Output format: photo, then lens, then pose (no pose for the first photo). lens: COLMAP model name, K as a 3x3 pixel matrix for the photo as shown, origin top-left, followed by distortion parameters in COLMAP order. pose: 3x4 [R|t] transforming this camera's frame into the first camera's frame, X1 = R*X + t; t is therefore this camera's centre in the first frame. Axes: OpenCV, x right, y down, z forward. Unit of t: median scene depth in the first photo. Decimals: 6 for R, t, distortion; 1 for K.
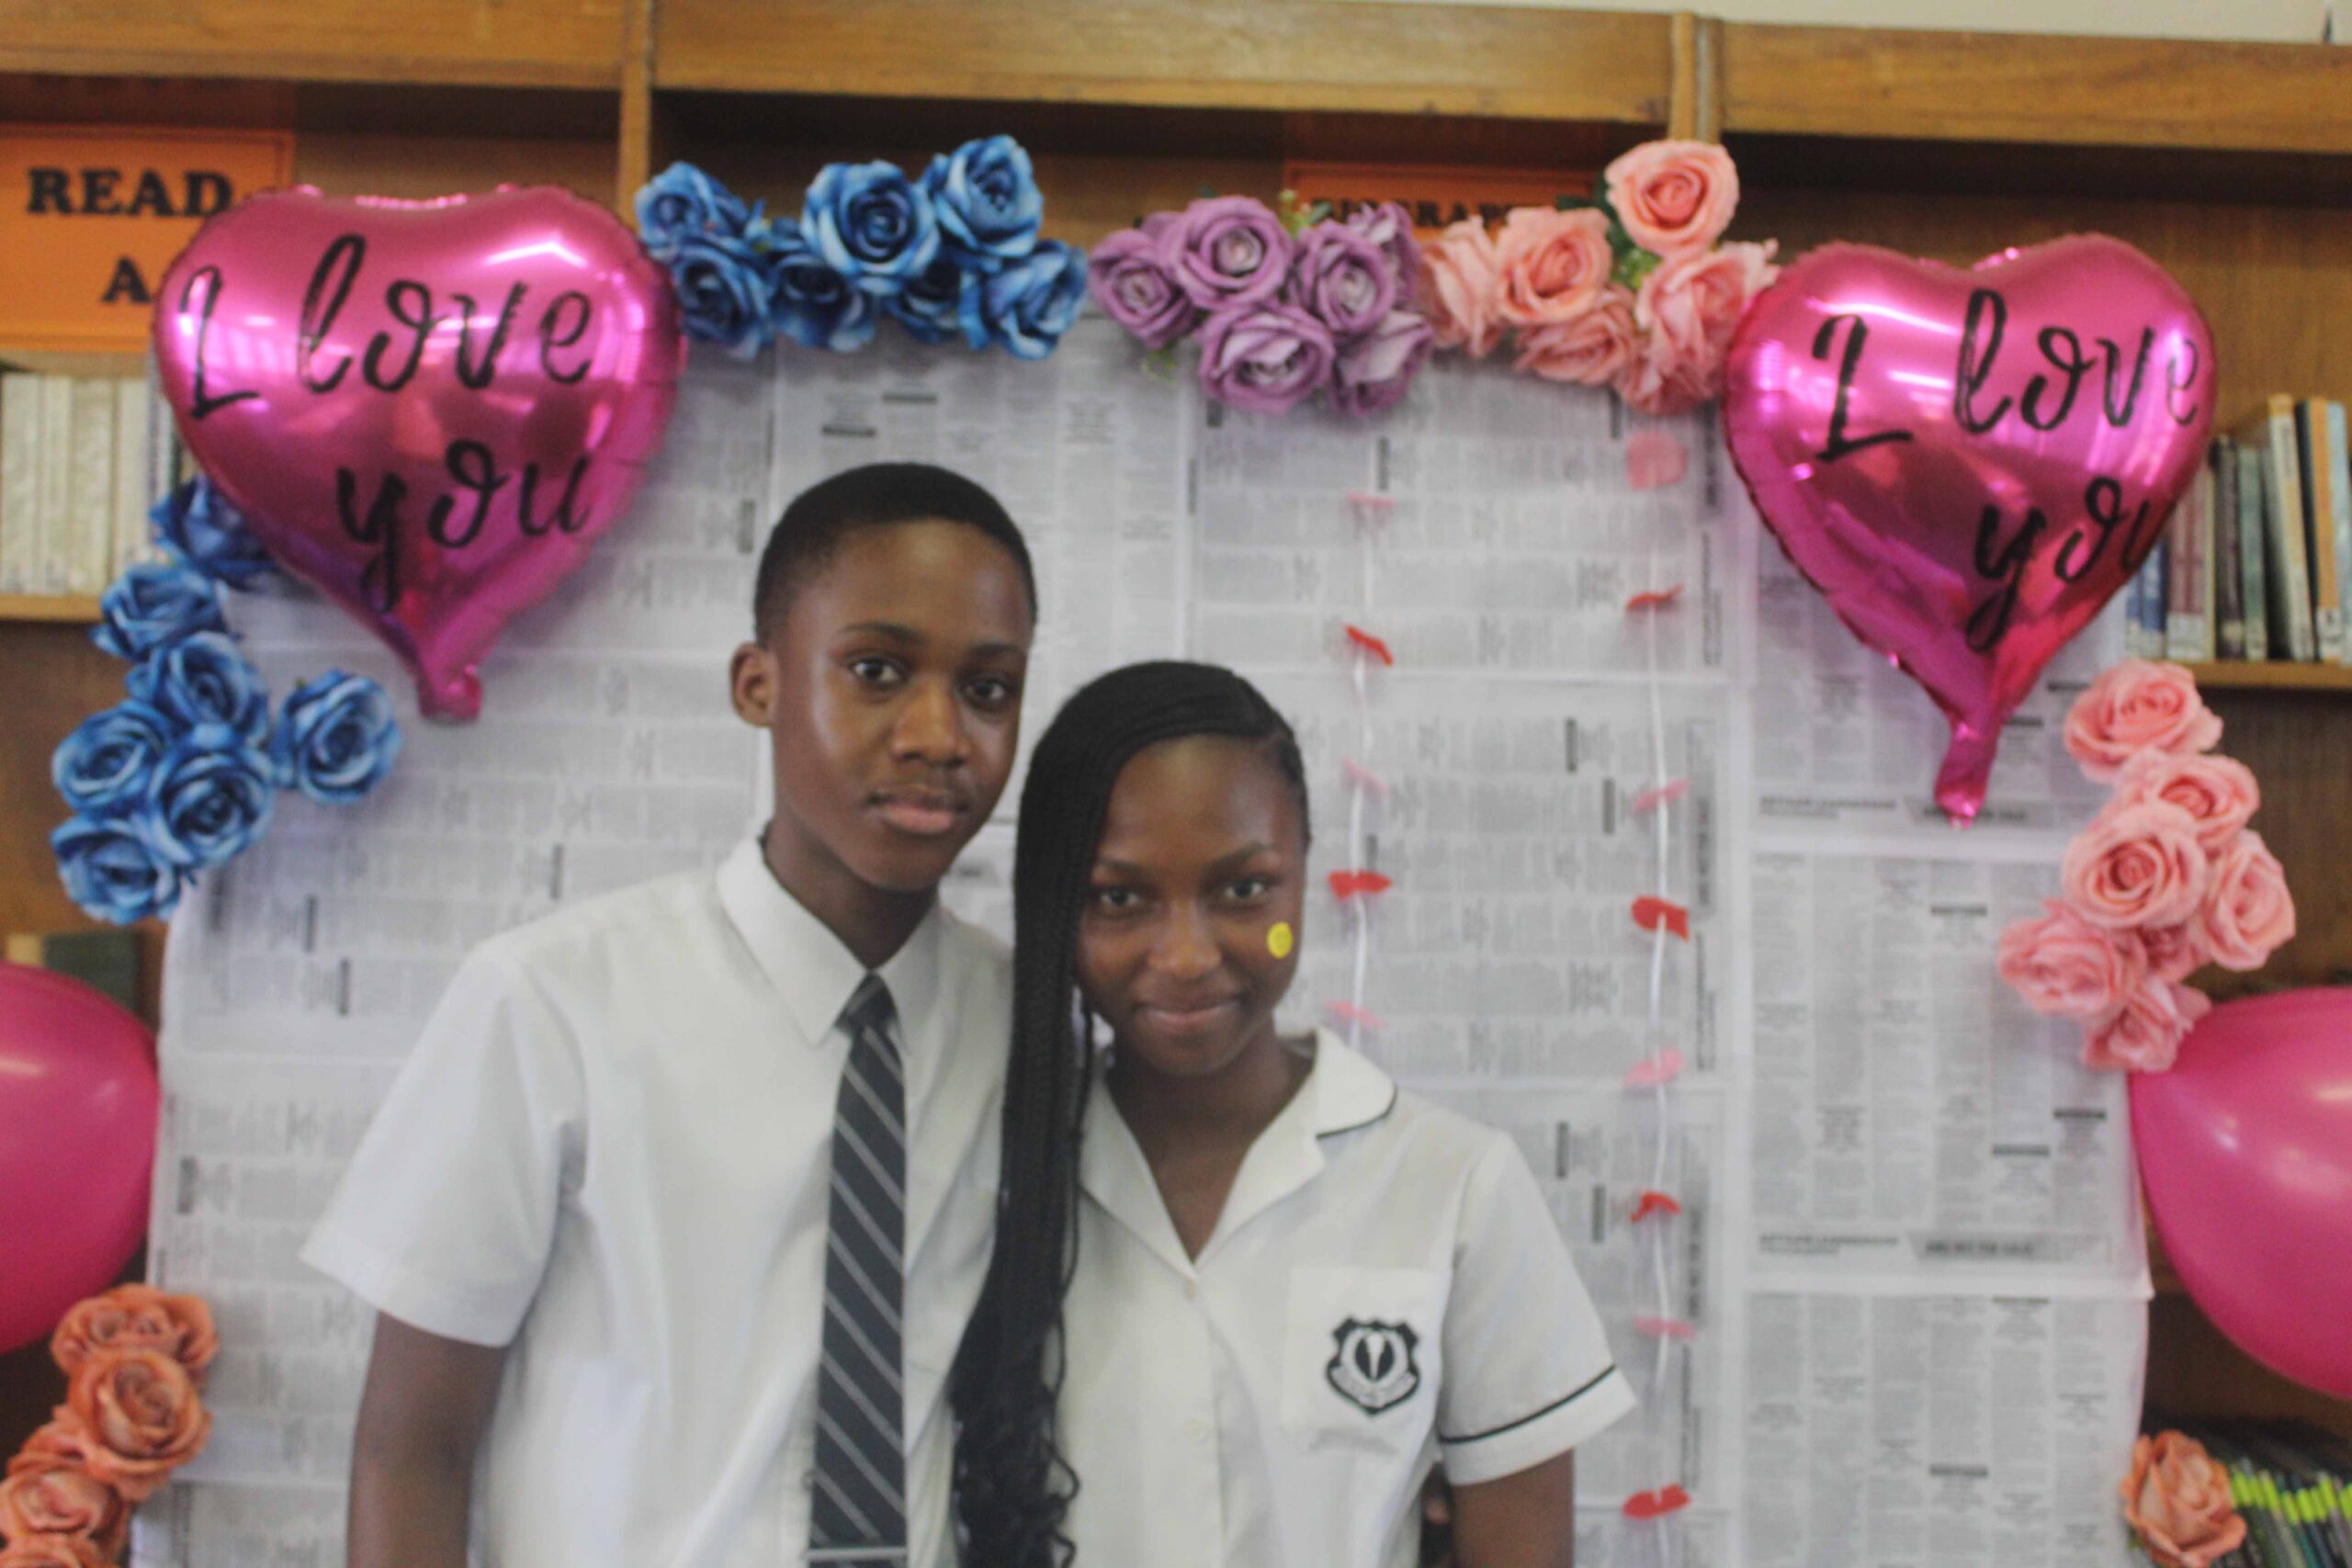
lens RADIAL K [[2965.6, 0, 1191.8], [0, 2965.6, 766.1], [0, 0, 1]] dist [-0.084168, 0.141999]
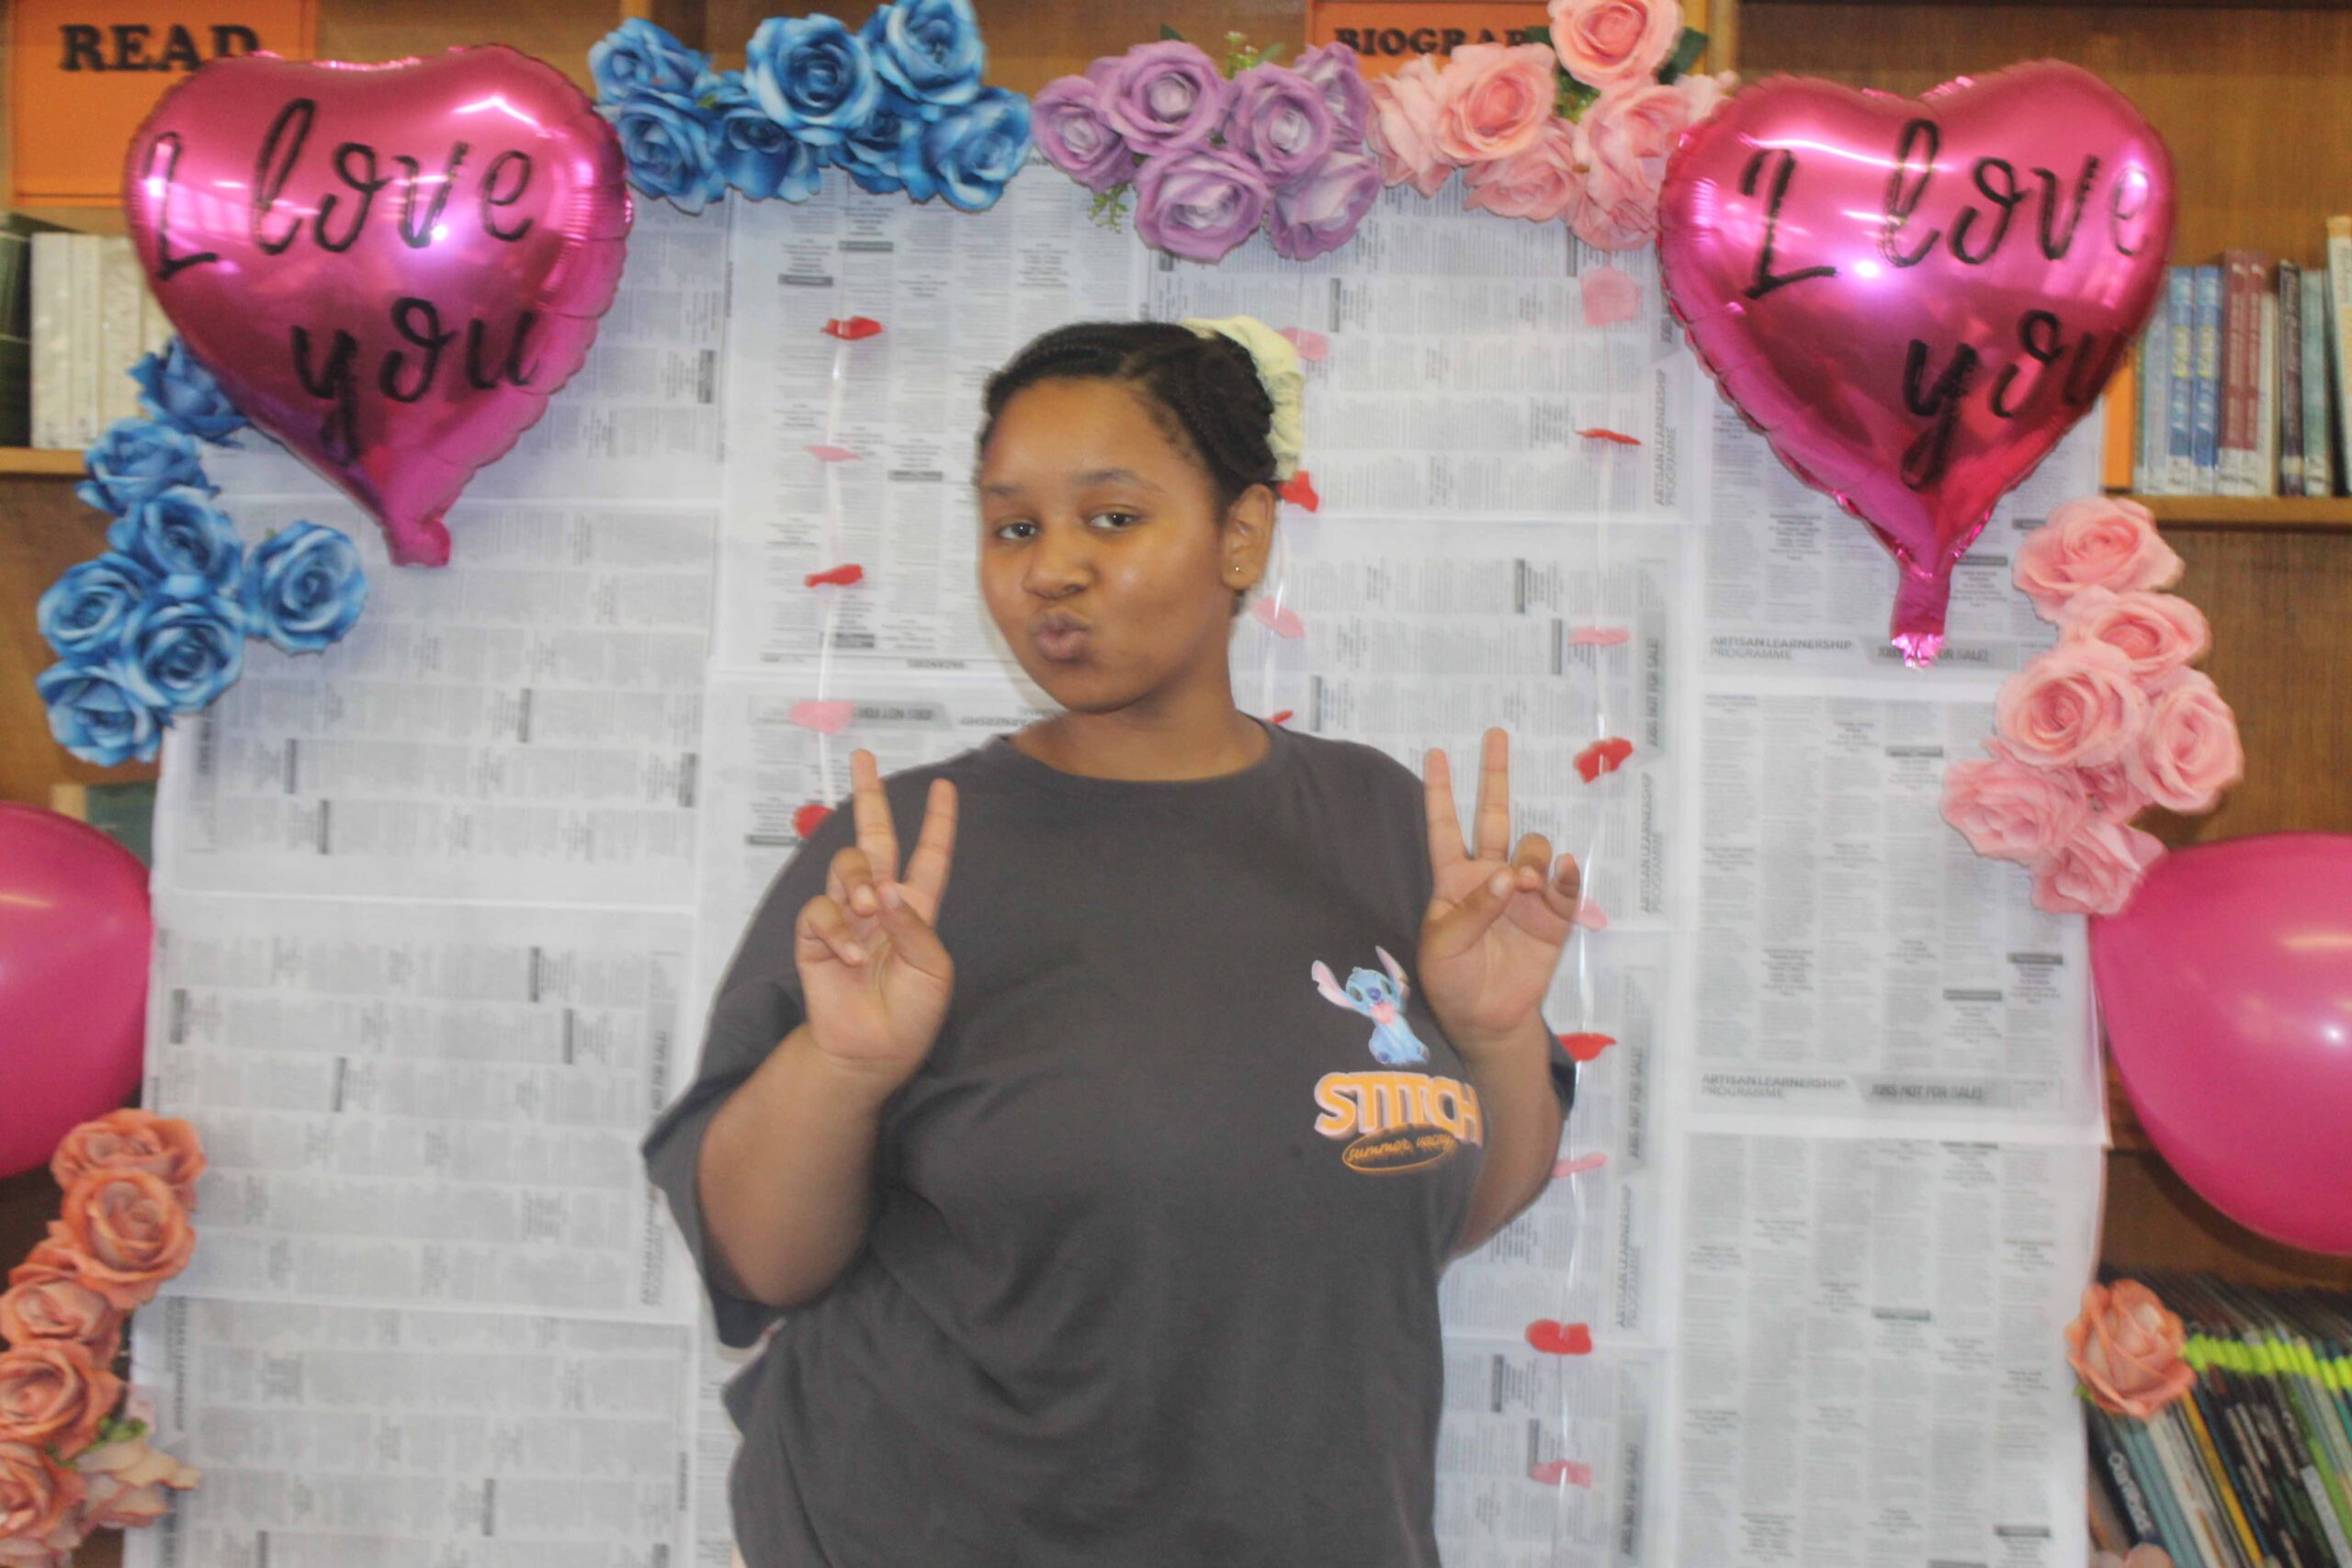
lens RADIAL K [[3250.4, 0, 1164.8], [0, 3250.4, 780.9], [0, 0, 1]] dist [-0.056613, 0.072949]
pose [[0.995183, 0.000083, -0.098036, 0.119246], [0.004730, 0.998794, 0.048864, 0.004513], [0.097922, -0.049092, 0.993983, -0.104885]]
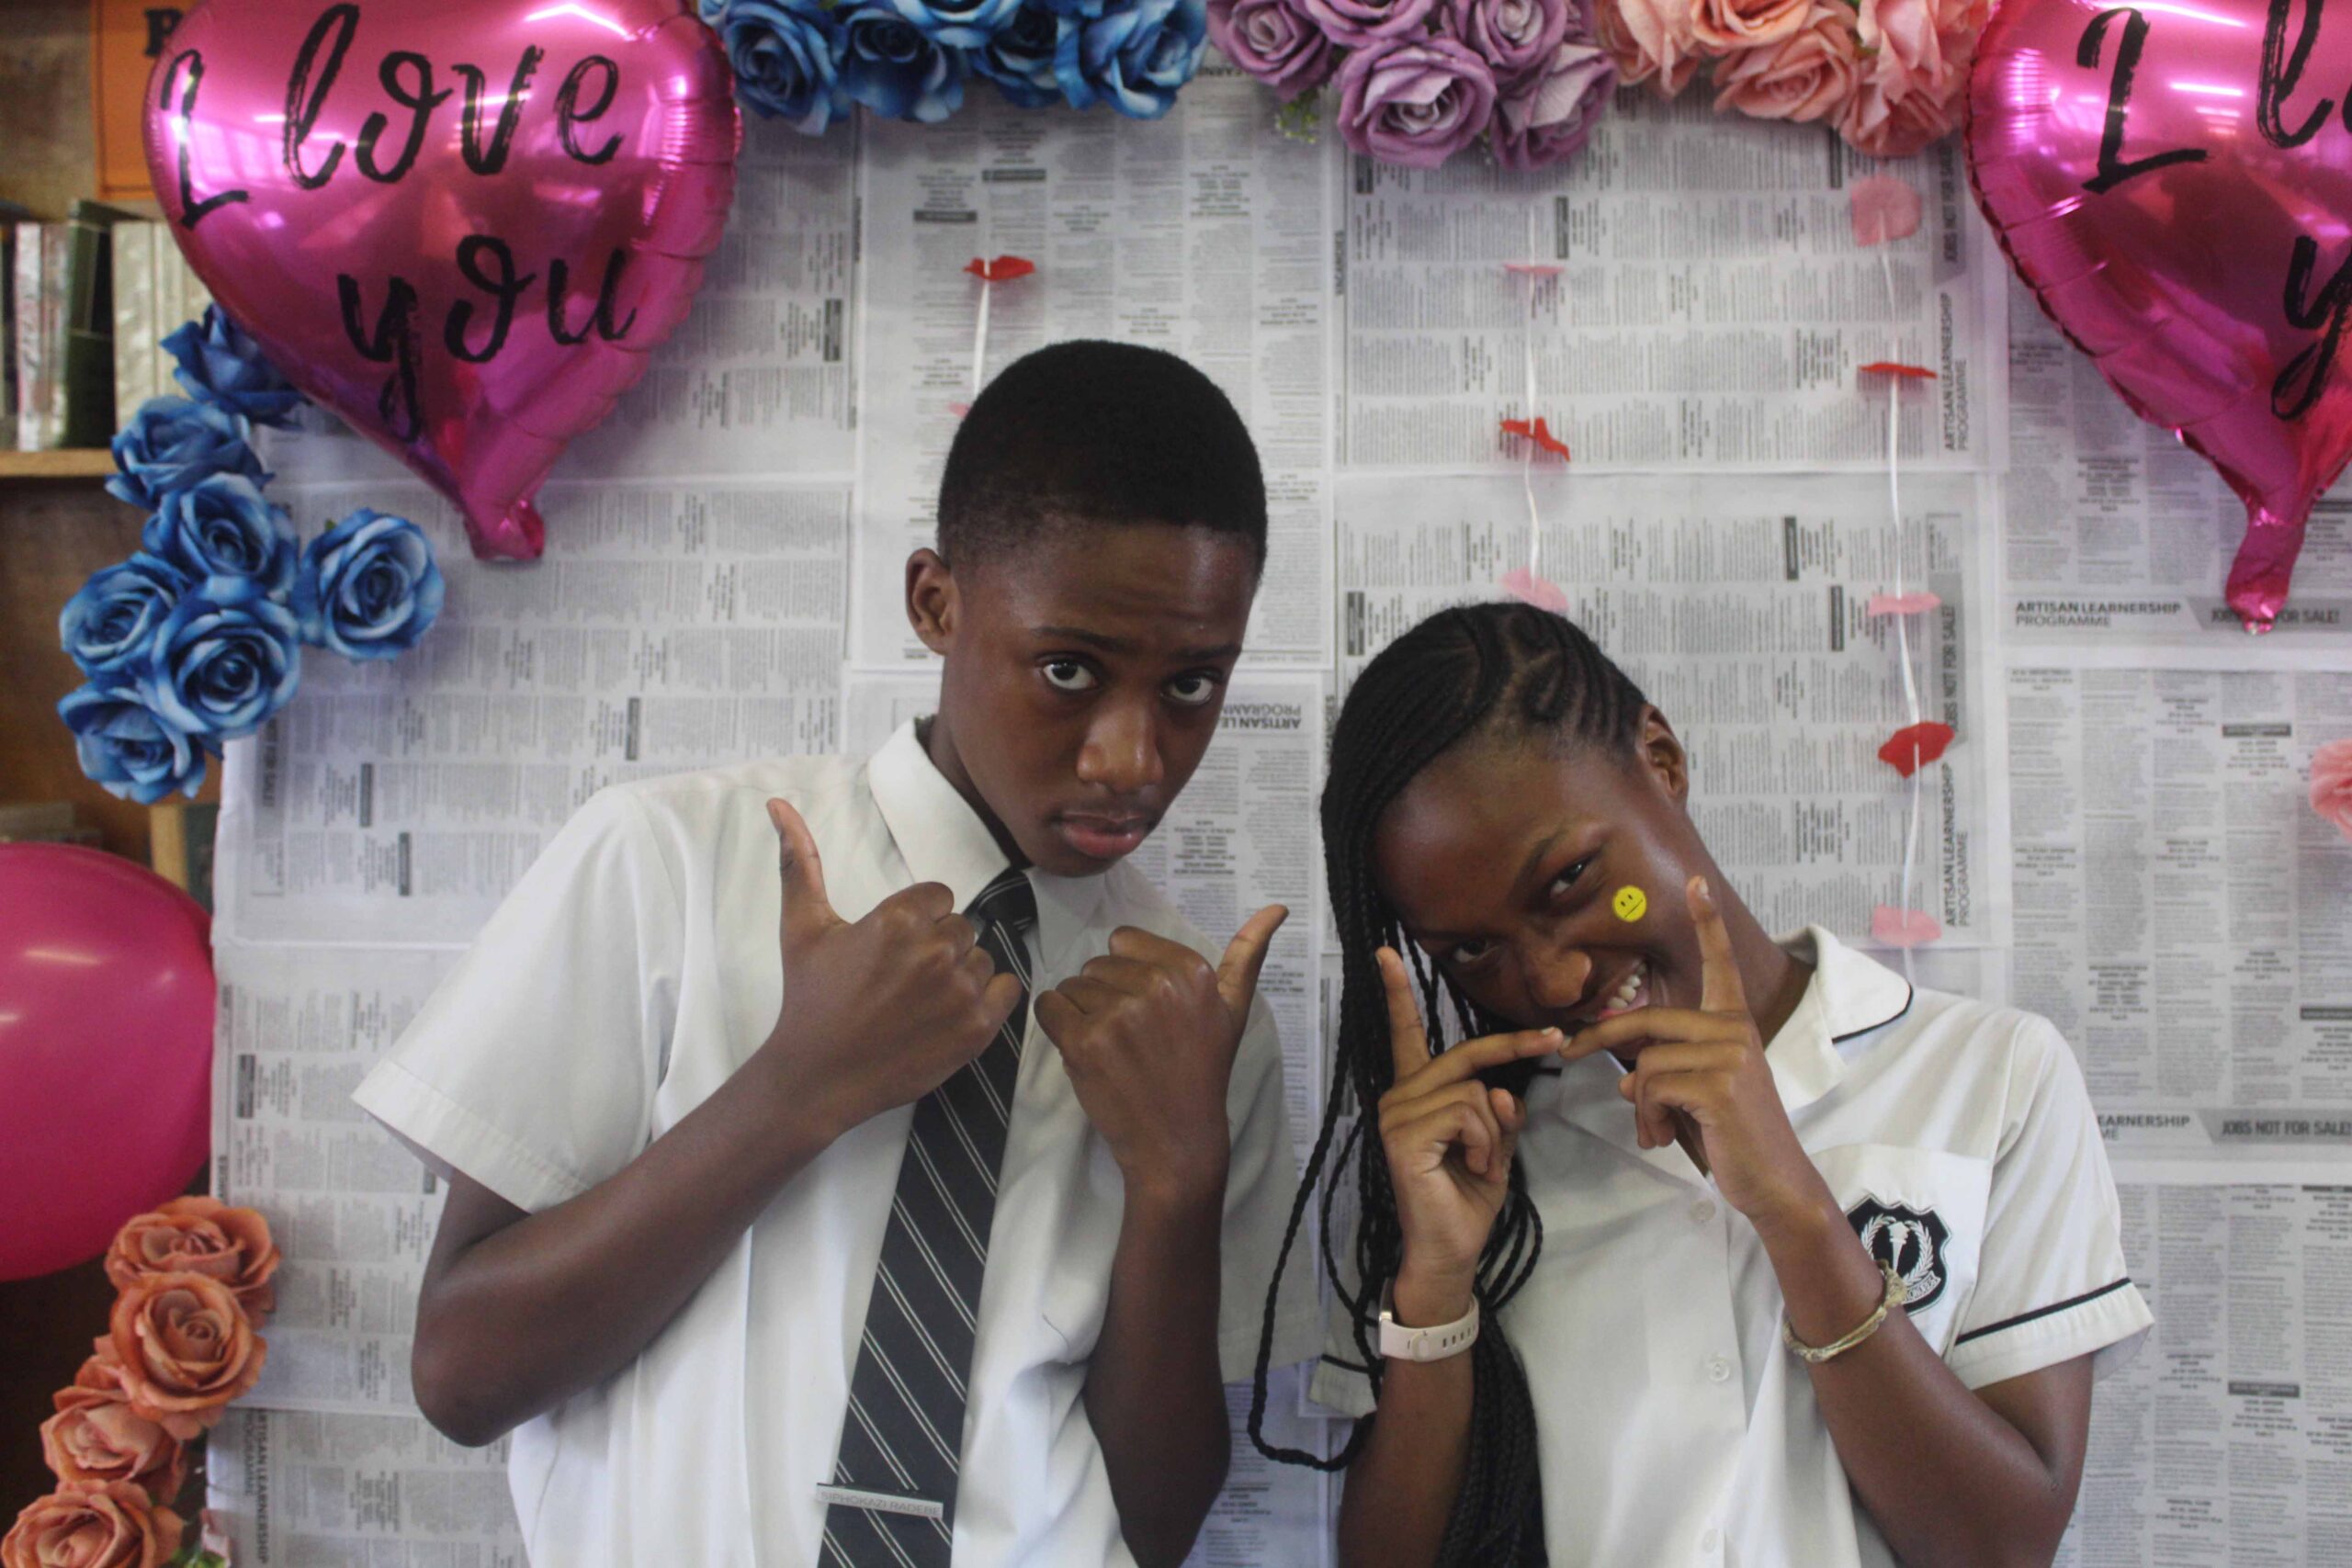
lens RADIAL K [[2632.6, 0, 1190.5], [0, 2632.6, 767.3], [0, 0, 1]] dist [-0.117957, 0.145691]
pose [[0.994594, -0.025023, -0.100782, 0.031257], [0.031240, 0.997674, 0.060587, 0.005046], [0.099031, -0.063408, 0.993062, 0.237072]]
